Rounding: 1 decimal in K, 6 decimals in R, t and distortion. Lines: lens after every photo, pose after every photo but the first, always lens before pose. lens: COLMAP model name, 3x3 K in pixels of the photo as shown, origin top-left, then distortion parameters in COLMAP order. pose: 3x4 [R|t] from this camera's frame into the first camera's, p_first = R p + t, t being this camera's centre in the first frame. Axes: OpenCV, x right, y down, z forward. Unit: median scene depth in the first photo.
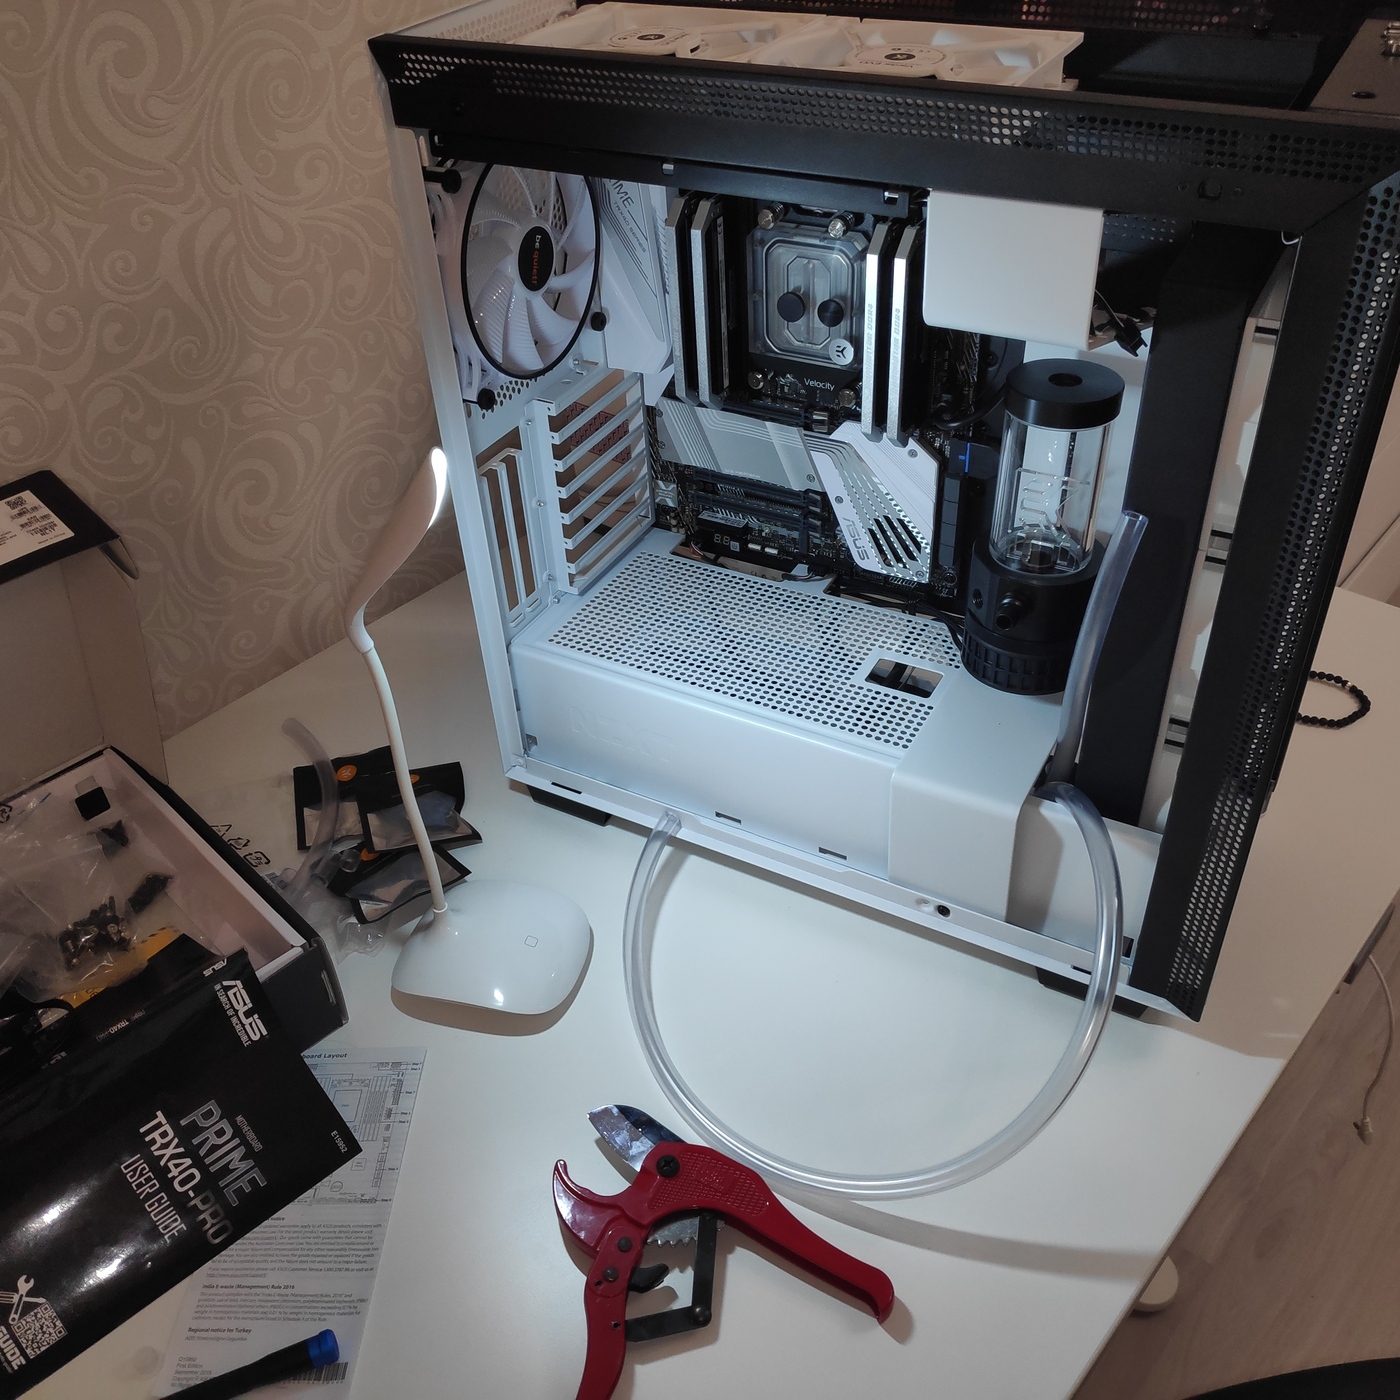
lens RADIAL K [[1324.5, 0, 700.0], [0, 1324.5, 700.0], [0, 0, 1]] dist [0.130072, -0.005925]
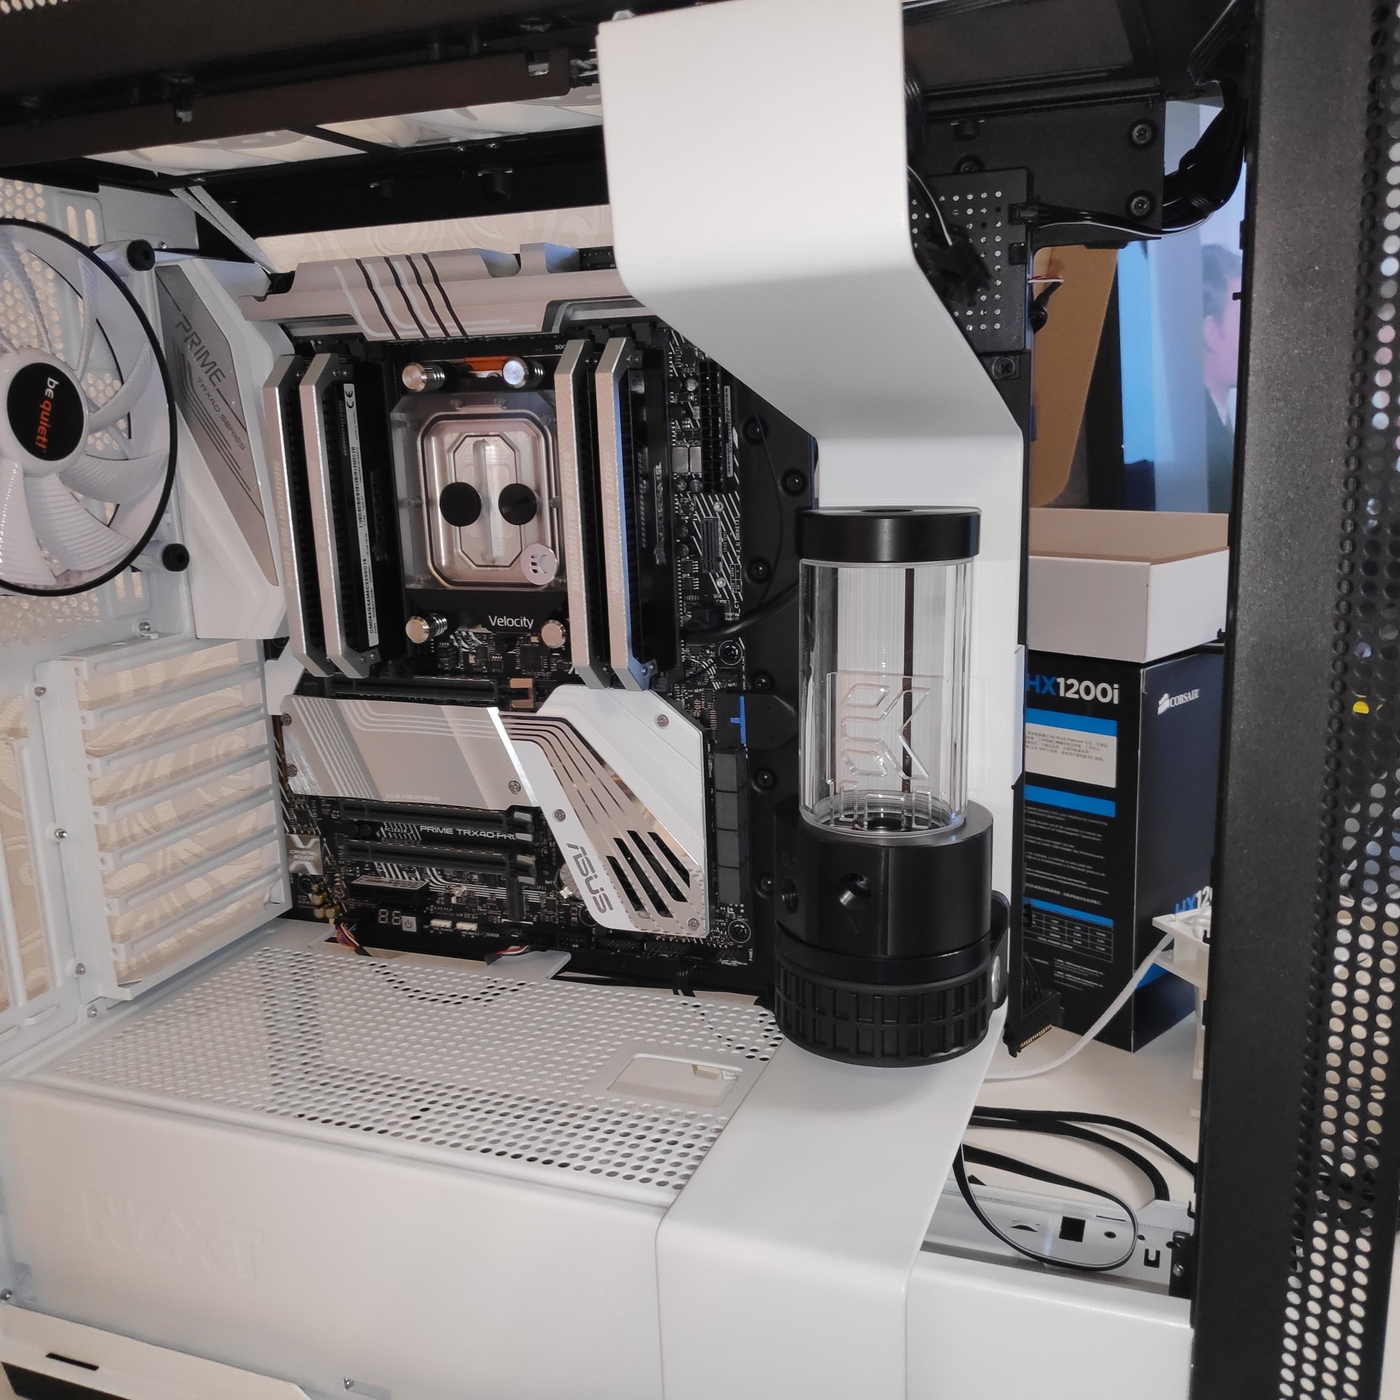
lens RADIAL K [[1341.1, 0, 700.0], [0, 1341.1, 700.0], [0, 0, 1]] dist [0.014705, -0.056311]
pose [[0.990180, -0.019272, 0.138461, 0.083438], [0.078819, 0.894980, -0.439088, 0.087700], [-0.115458, 0.445690, 0.887710, 0.396308]]
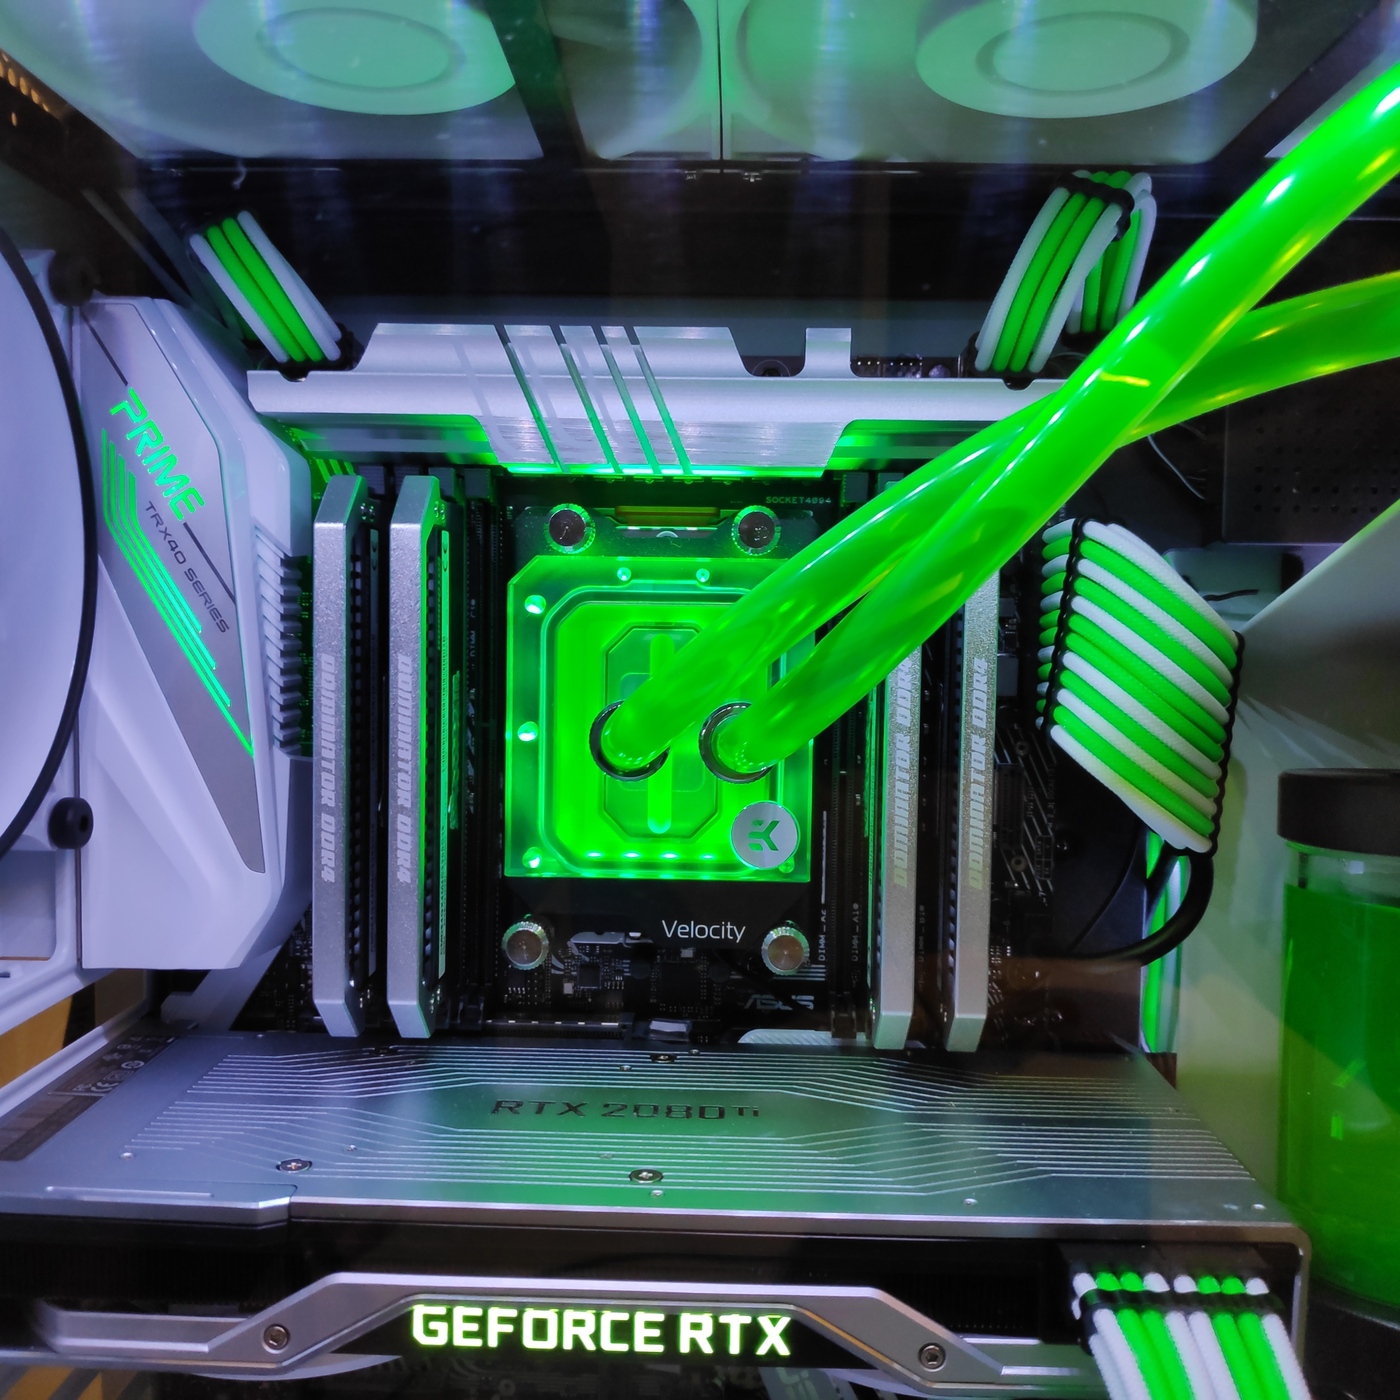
lens RADIAL K [[1341.1, 0, 700.0], [0, 1341.1, 700.0], [0, 0, 1]] dist [0.014705, -0.056311]
pose [[0.890855, 0.036479, 0.452820, -0.086723], [0.240210, 0.808204, -0.537686, -0.073335], [-0.385585, 0.587772, 0.711230, 0.635121]]
